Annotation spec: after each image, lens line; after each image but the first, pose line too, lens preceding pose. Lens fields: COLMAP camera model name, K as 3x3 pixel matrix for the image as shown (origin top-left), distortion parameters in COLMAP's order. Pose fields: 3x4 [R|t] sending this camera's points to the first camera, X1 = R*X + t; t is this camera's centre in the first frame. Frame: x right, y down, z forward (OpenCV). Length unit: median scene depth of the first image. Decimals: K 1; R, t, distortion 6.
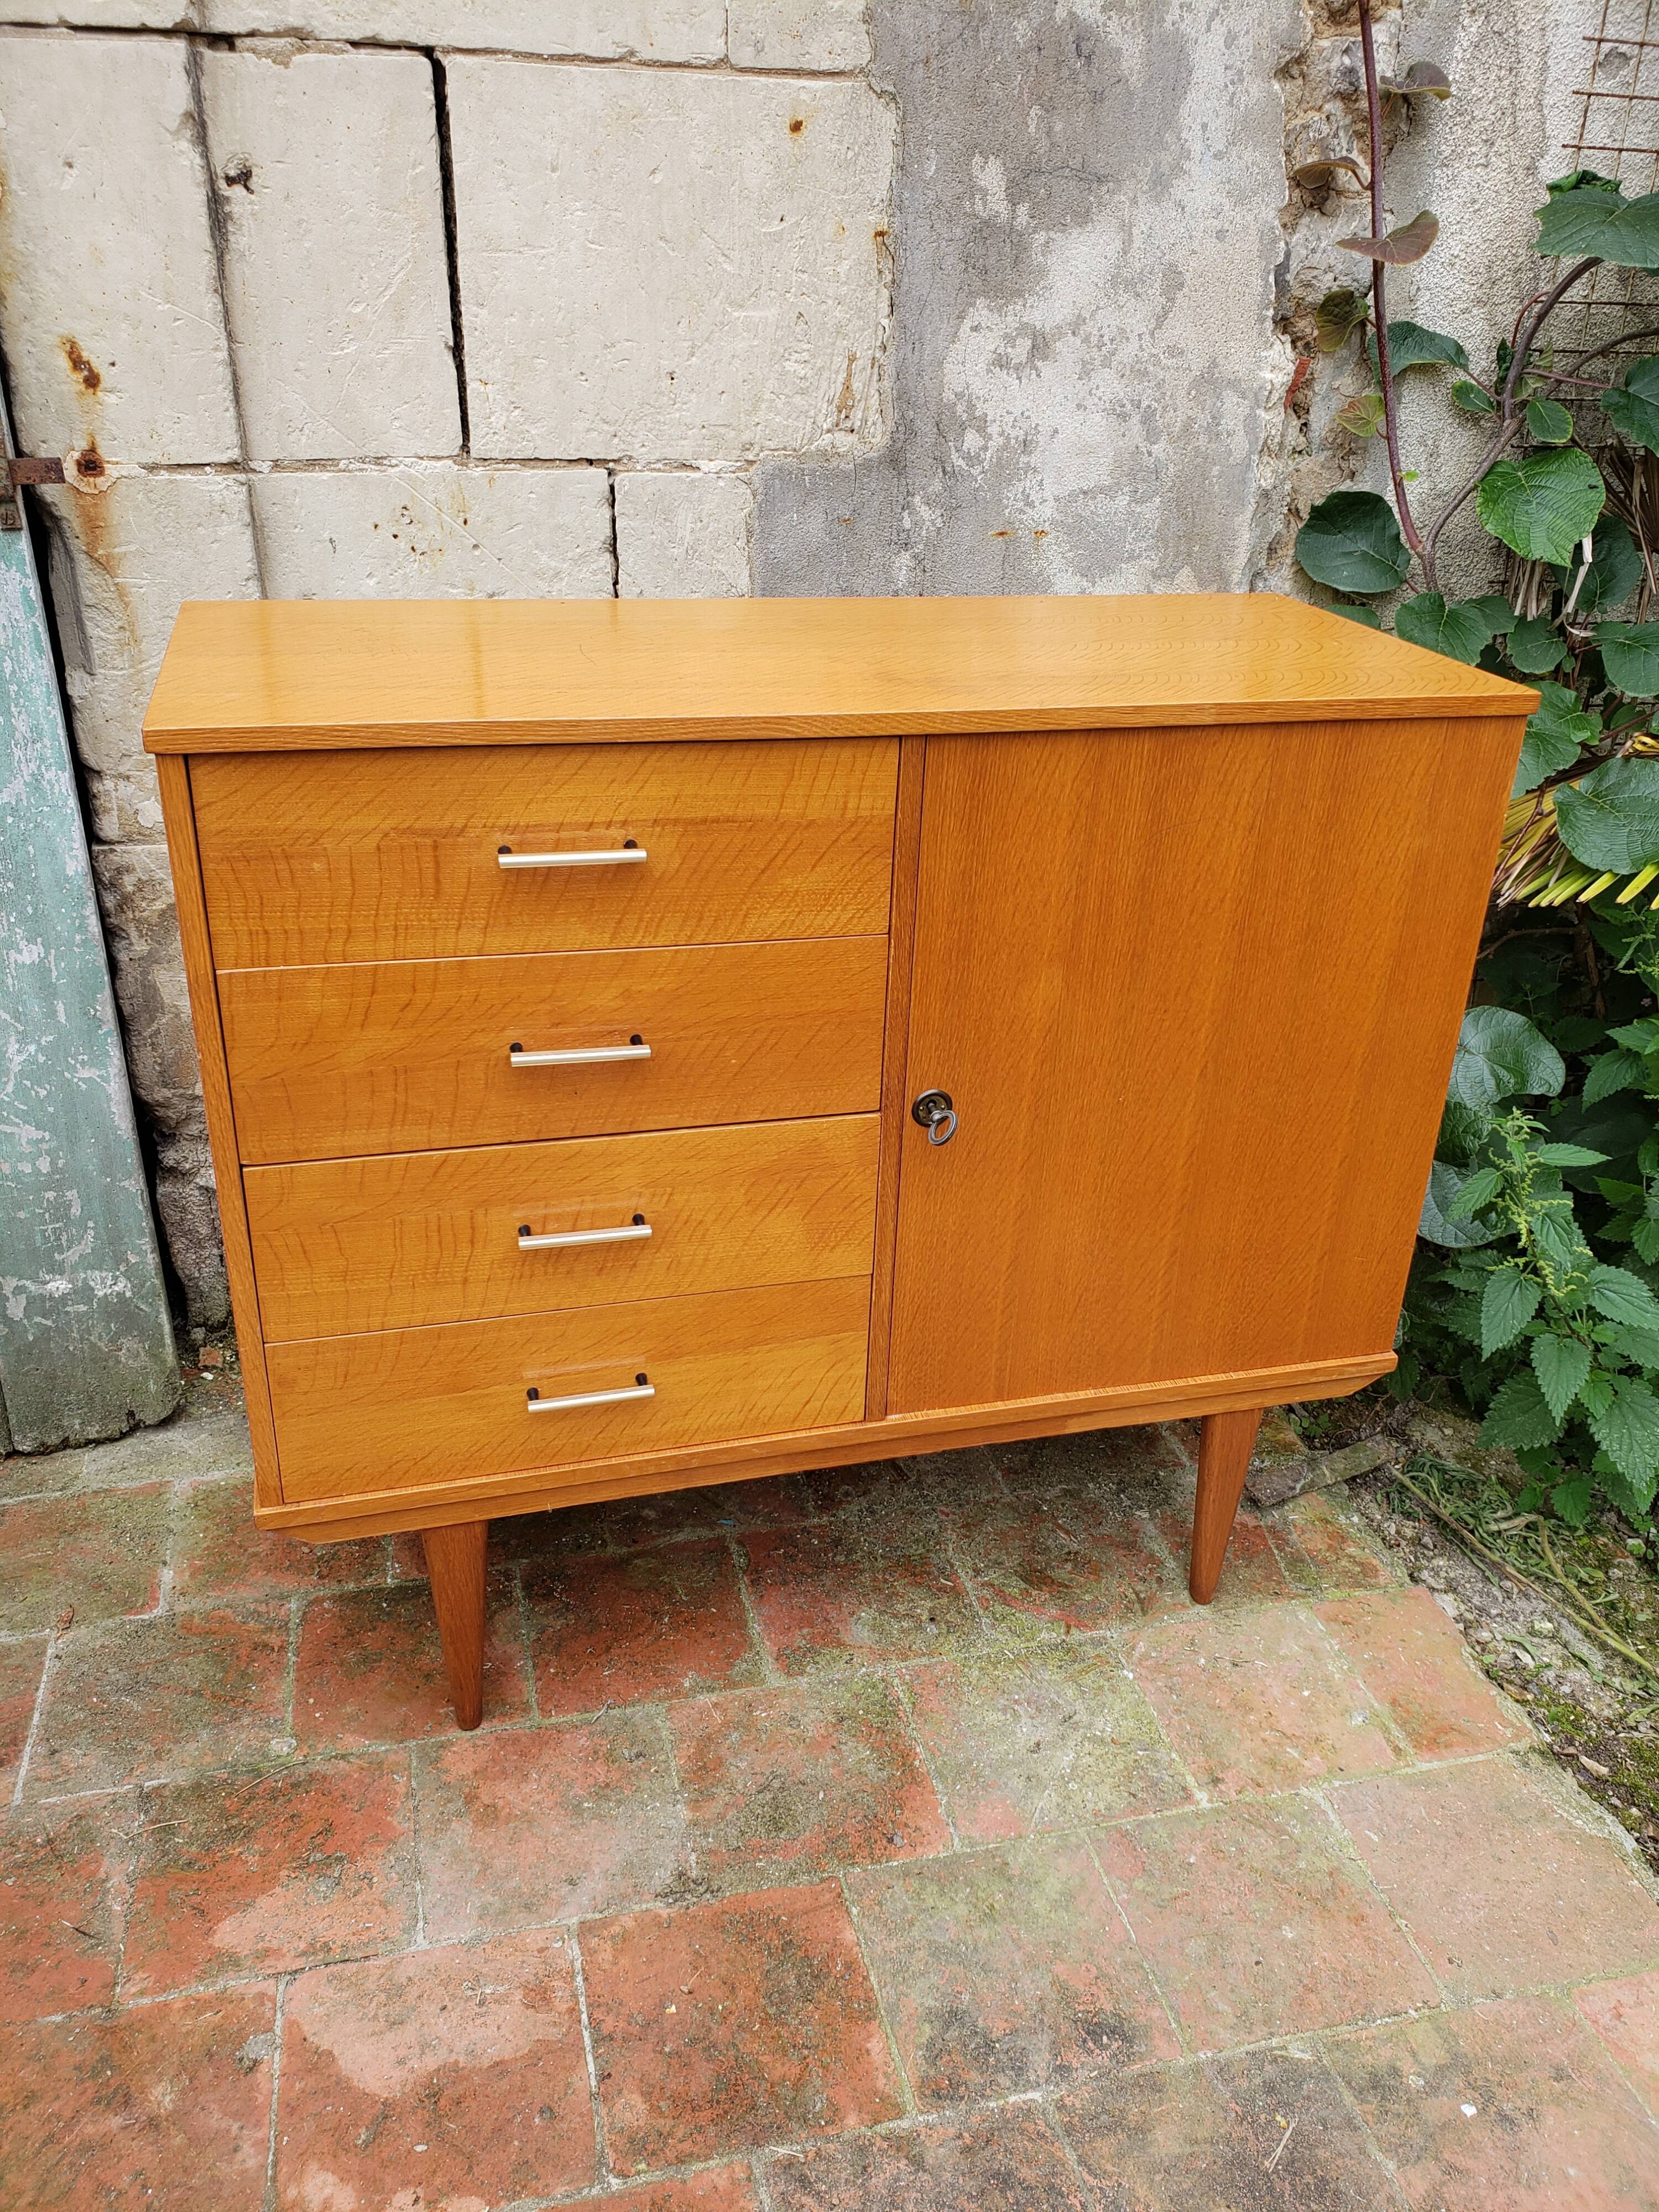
lens RADIAL K [[1748.5, 0, 845.4], [0, 1748.5, 1103.6], [0, 0, 1]] dist [0.003324, 0.023012]
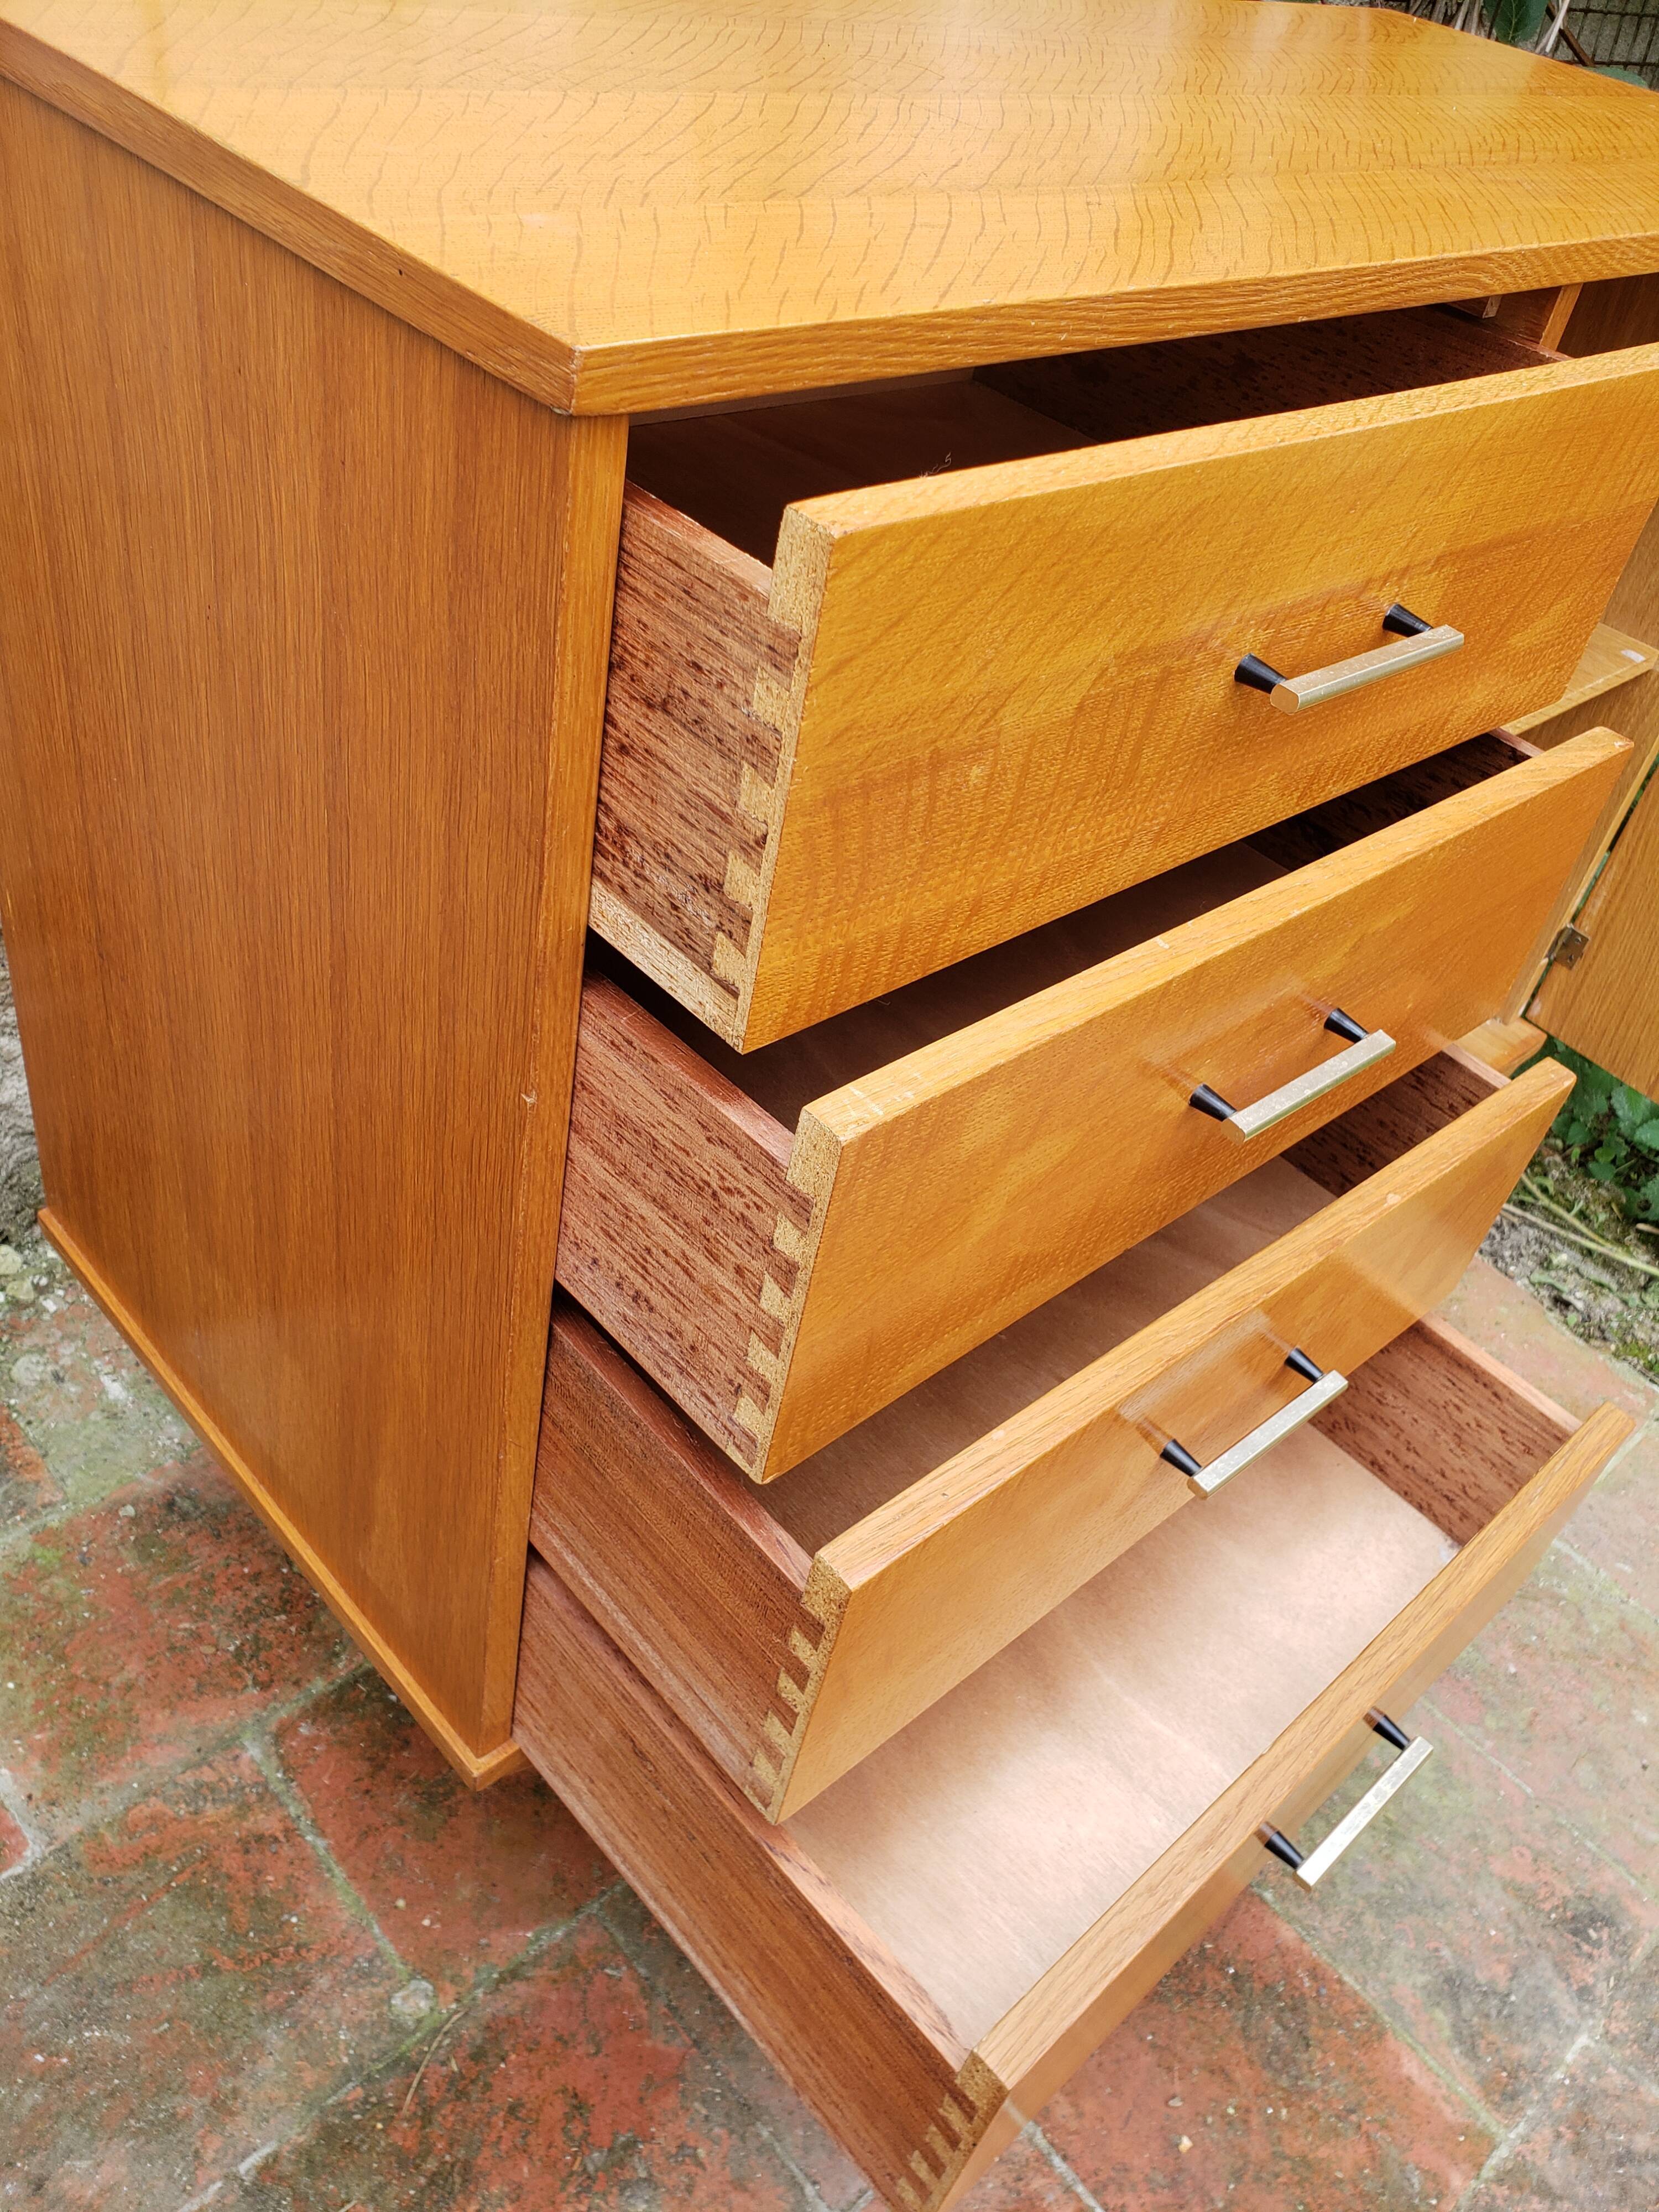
lens RADIAL K [[1748.5, 0, 844.7], [0, 1748.5, 1089.7], [0, 0, 1]] dist [0.003324, 0.023012]
pose [[0.876285, -0.213627, 0.431842, -0.346464], [0.083835, 0.950259, 0.299967, -0.110781], [-0.474443, -0.226653, 0.850607, 0.409953]]
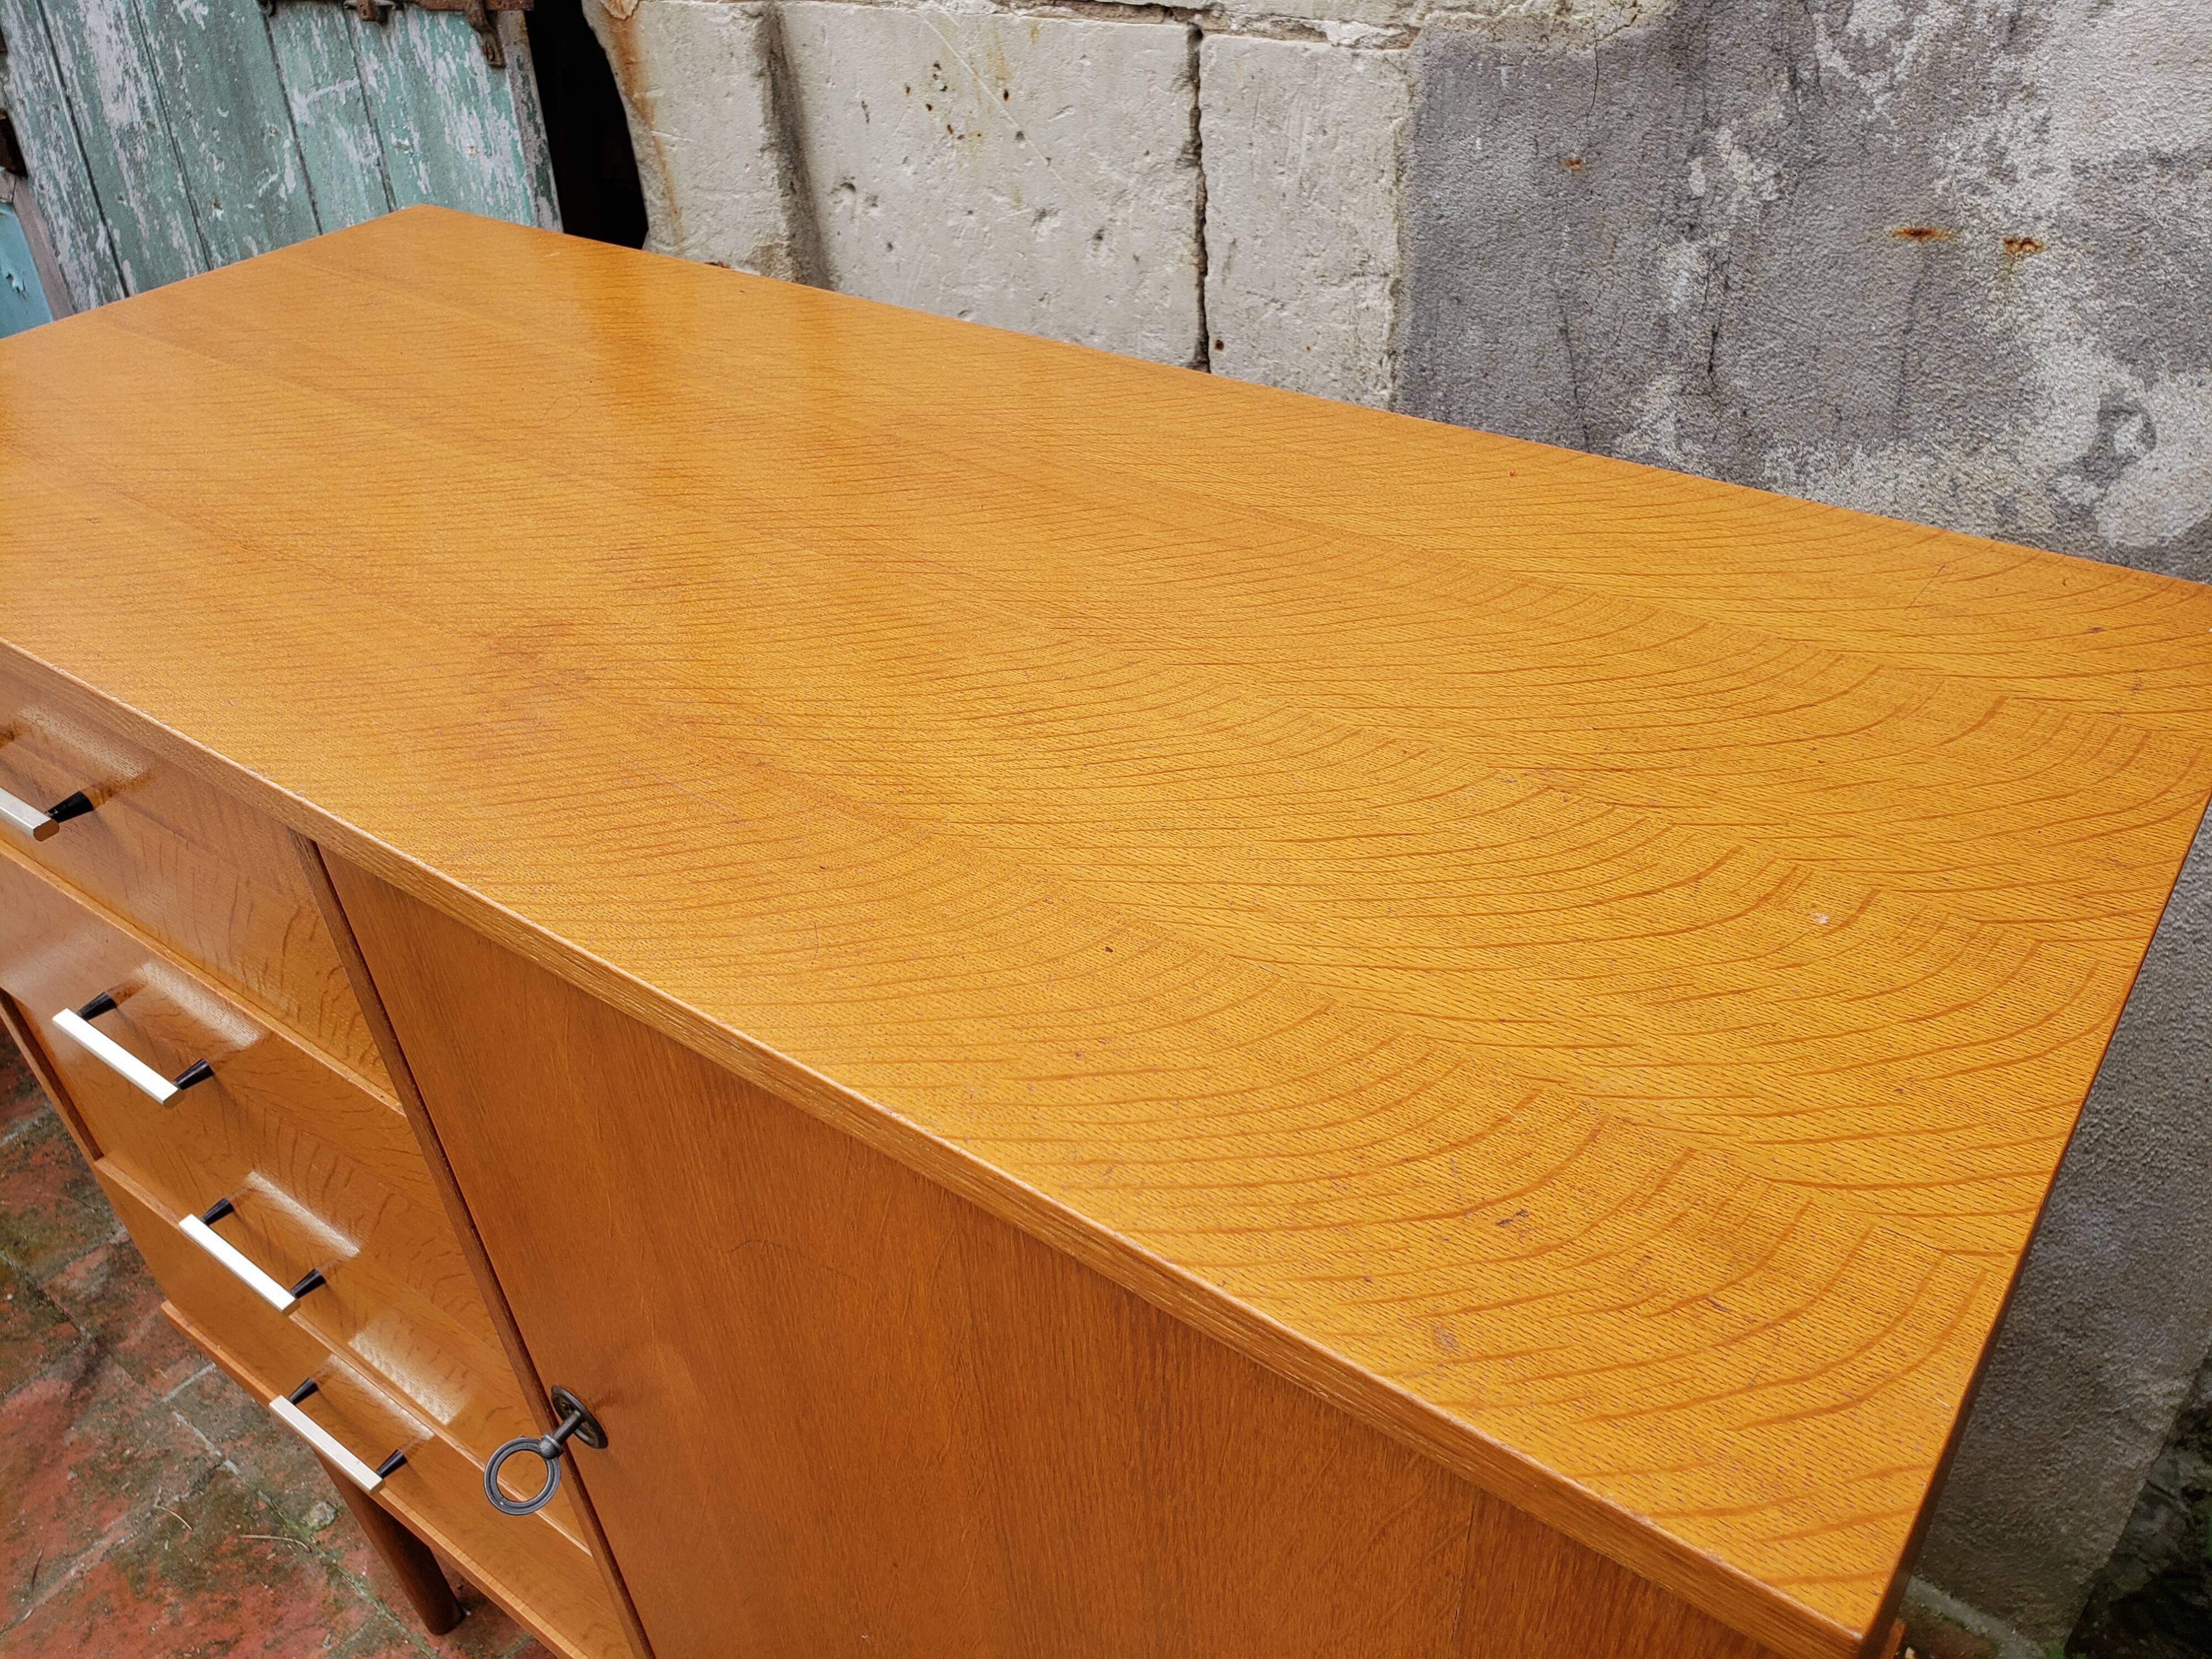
lens RADIAL K [[1748.5, 0, 1081.5], [0, 1748.5, 842.9], [0, 0, 1]] dist [0.003324, 0.023012]
pose [[0.609876, 0.402825, -0.682483, 0.357883], [-0.267779, 0.915277, 0.300937, -0.291340], [0.745886, -0.000780, 0.666073, 0.613505]]
